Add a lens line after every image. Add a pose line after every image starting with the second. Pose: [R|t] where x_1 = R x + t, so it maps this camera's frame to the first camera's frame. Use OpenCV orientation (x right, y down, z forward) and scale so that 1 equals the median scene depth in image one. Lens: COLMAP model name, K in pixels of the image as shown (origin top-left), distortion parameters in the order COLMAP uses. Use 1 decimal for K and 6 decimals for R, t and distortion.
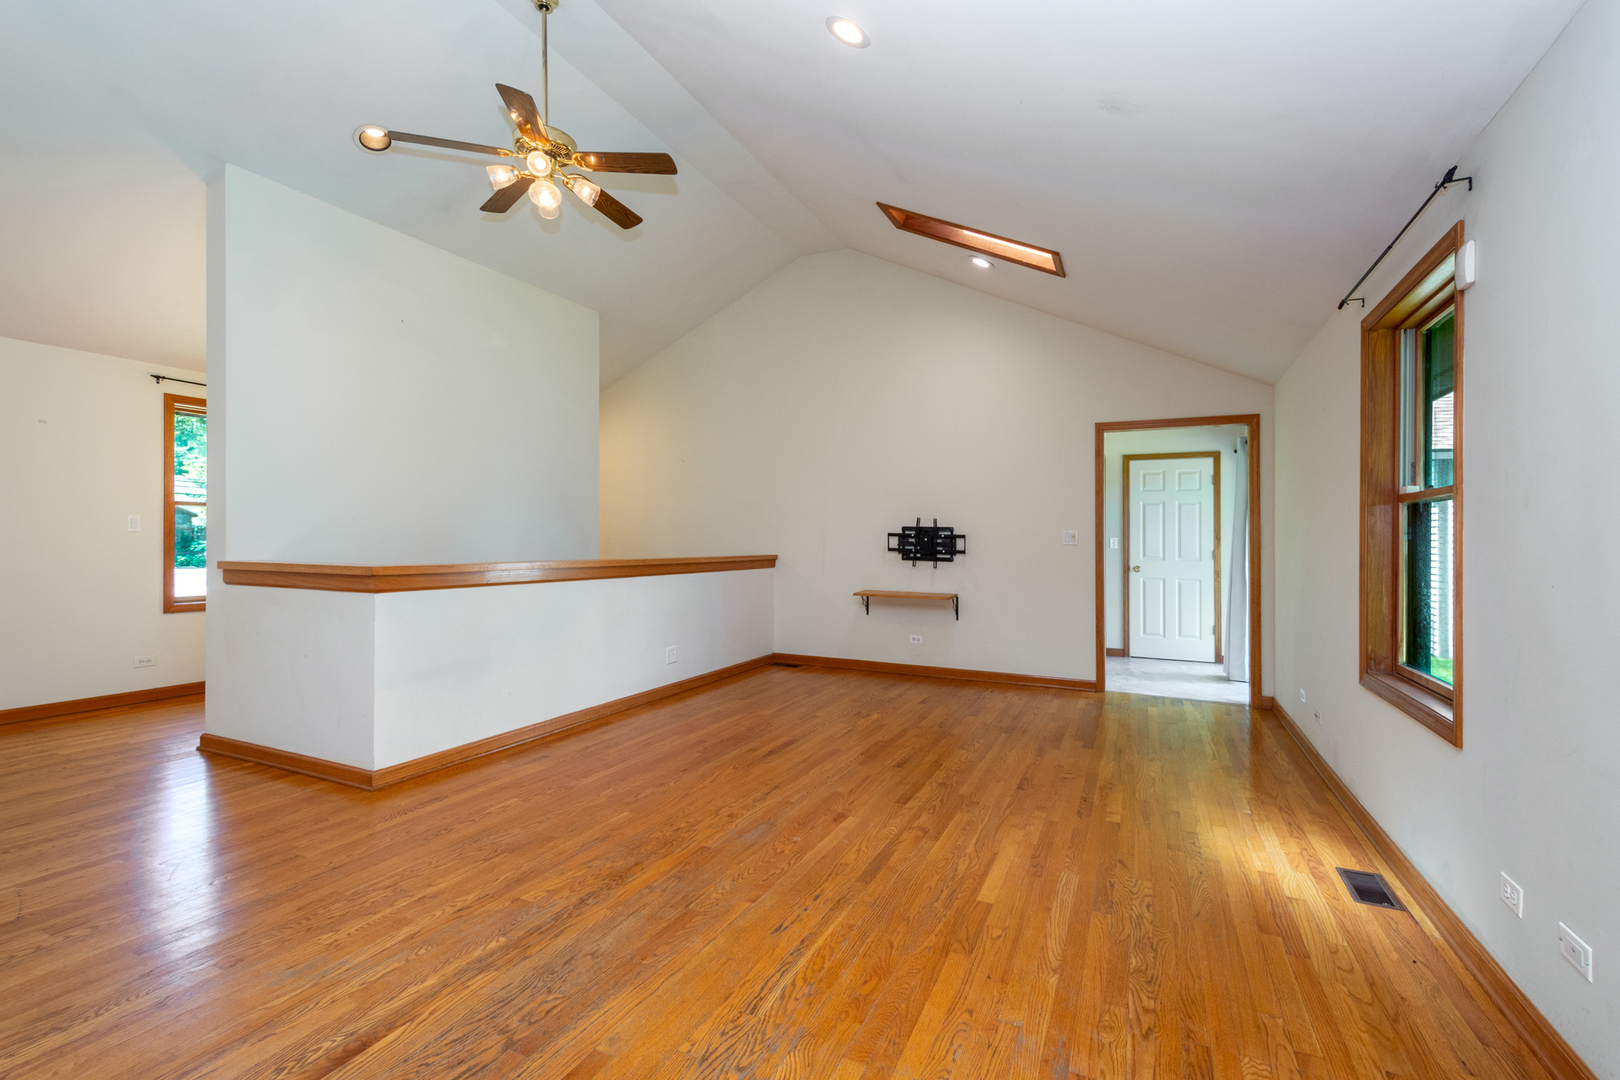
lens RADIAL K [[713.1, 0, 833.2], [0, 713.1, 535.3], [0, 0, 1]] dist [0.005245, -0.002192]
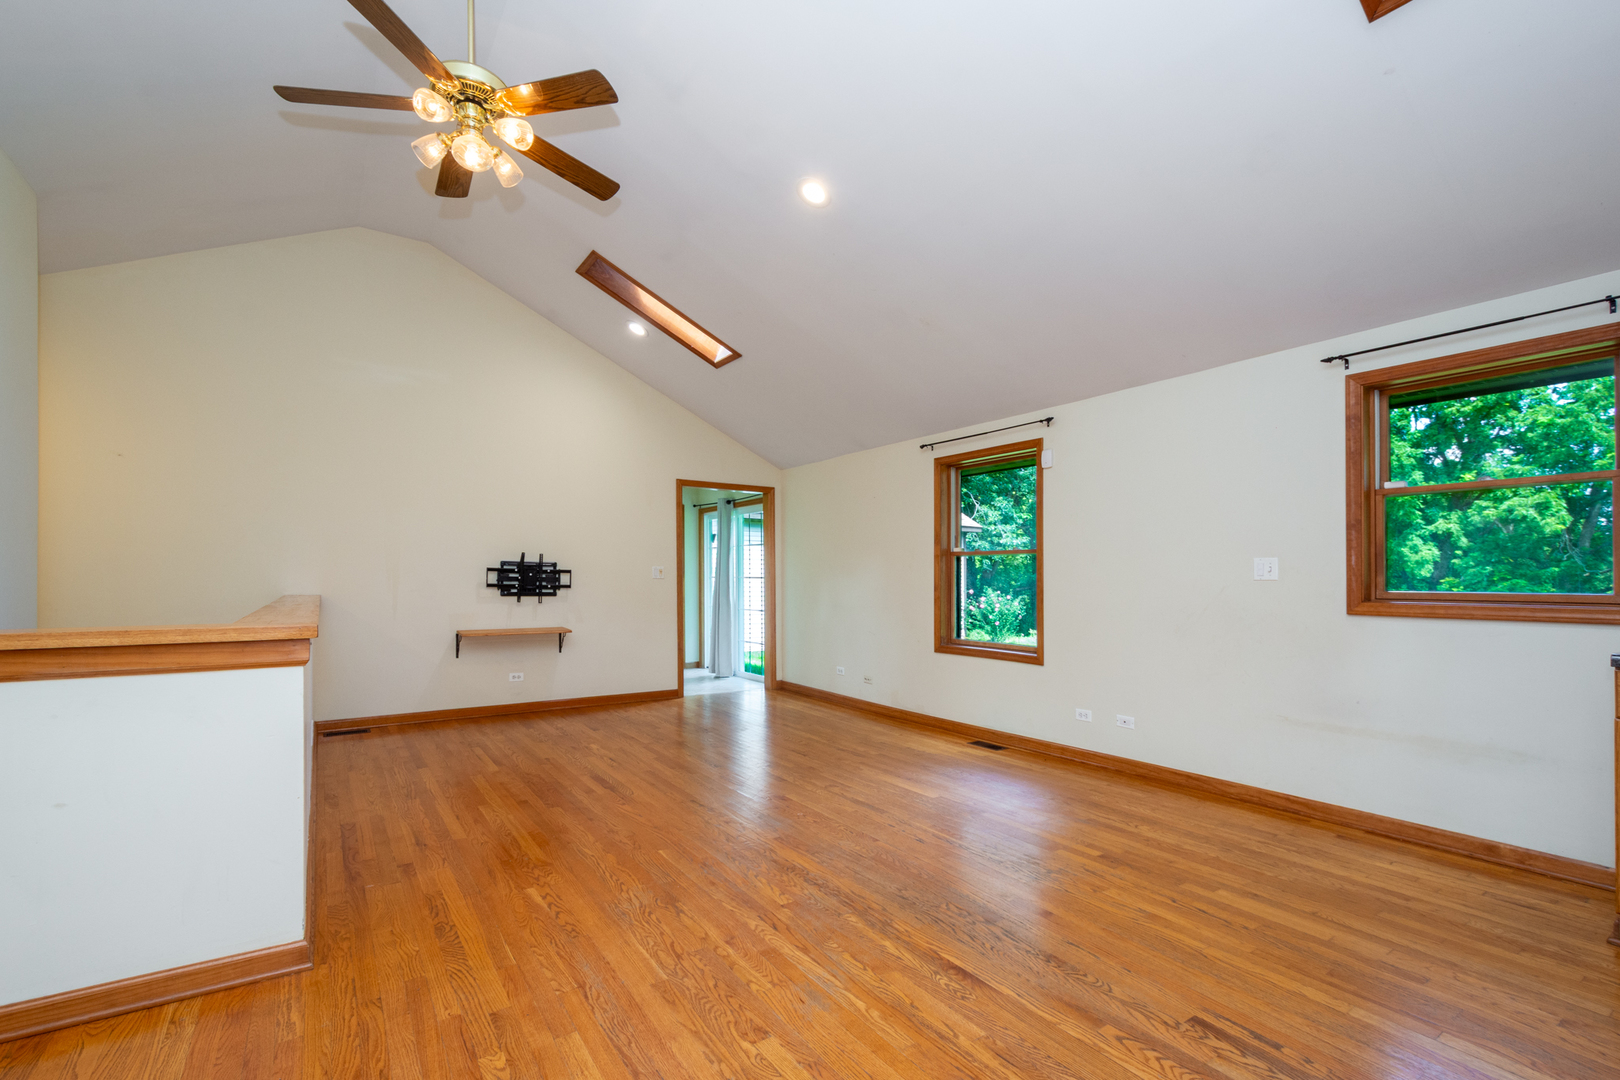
lens RADIAL K [[713.1, 0, 813.0], [0, 713.1, 568.4], [0, 0, 1]] dist [0.005245, -0.002192]
pose [[0.528103, 0.002376, 0.849177, -0.612840], [-0.006250, 0.999980, 0.001088, -0.007773], [-0.849157, -0.005882, 0.528107, 0.169291]]
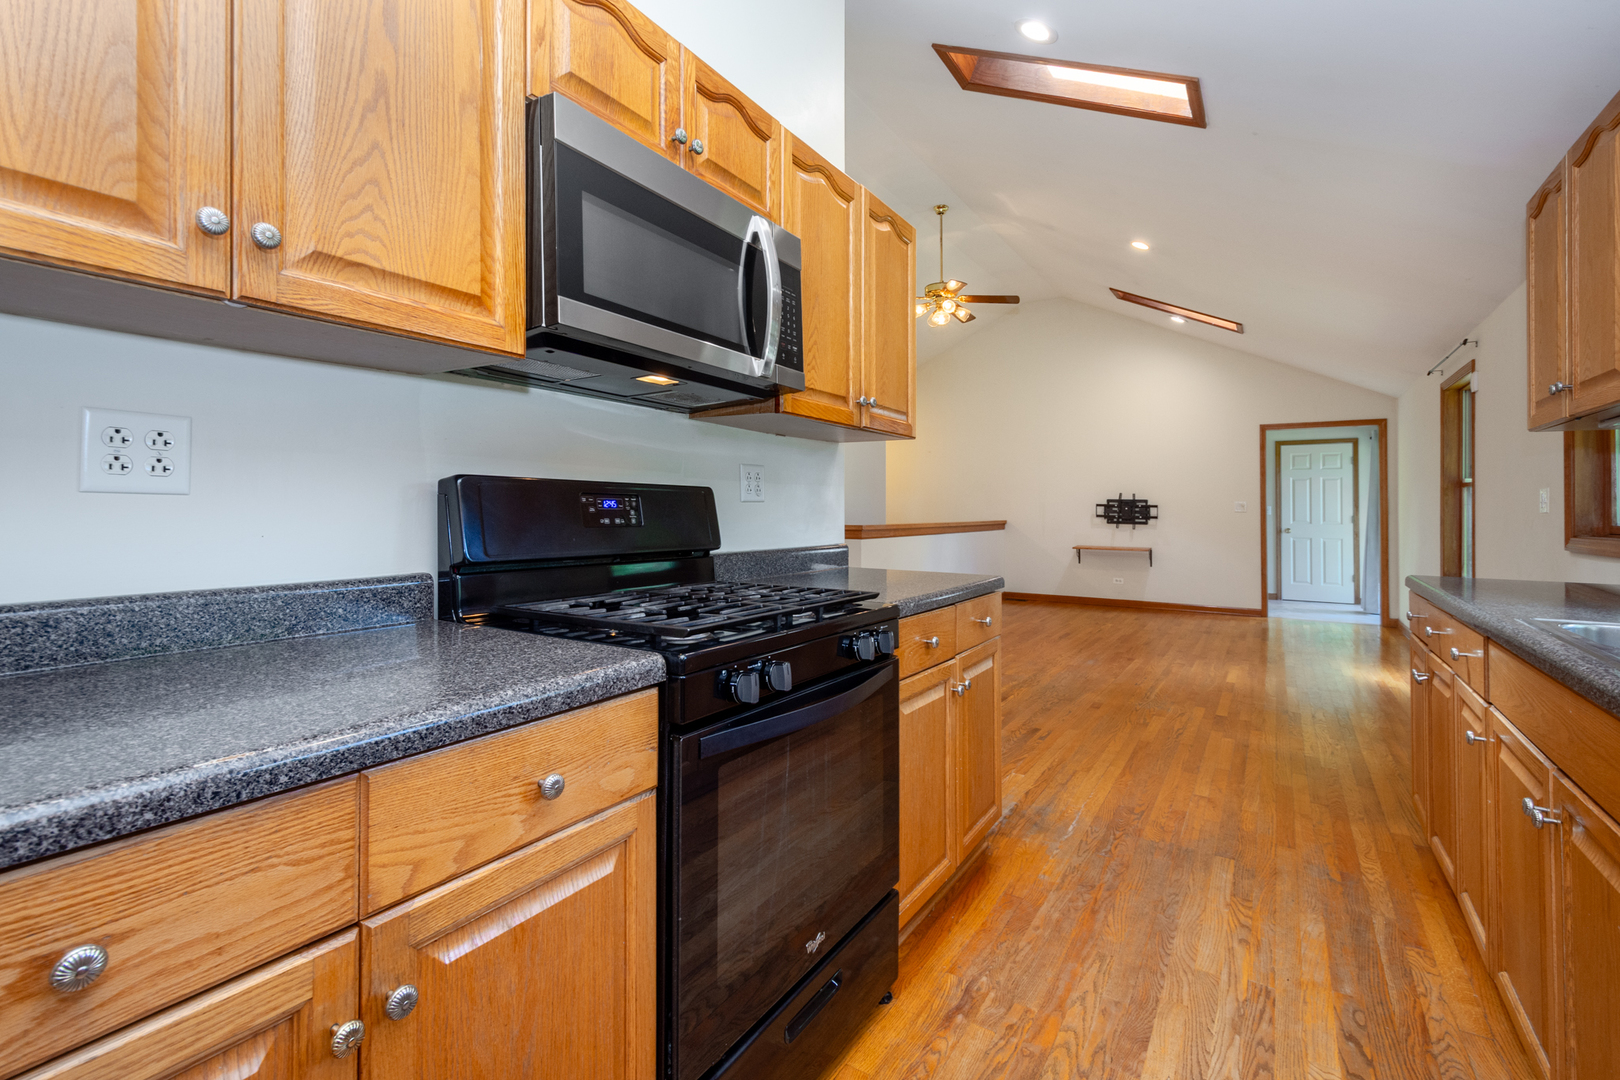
lens RADIAL K [[713.1, 0, 830.7], [0, 713.1, 502.6], [0, 0, 1]] dist [0.005245, -0.002192]
pose [[0.989565, -0.005493, -0.143979, -0.291776], [0.004830, 0.999976, -0.004955, -0.002049], [0.144003, 0.004208, 0.989568, -0.561289]]
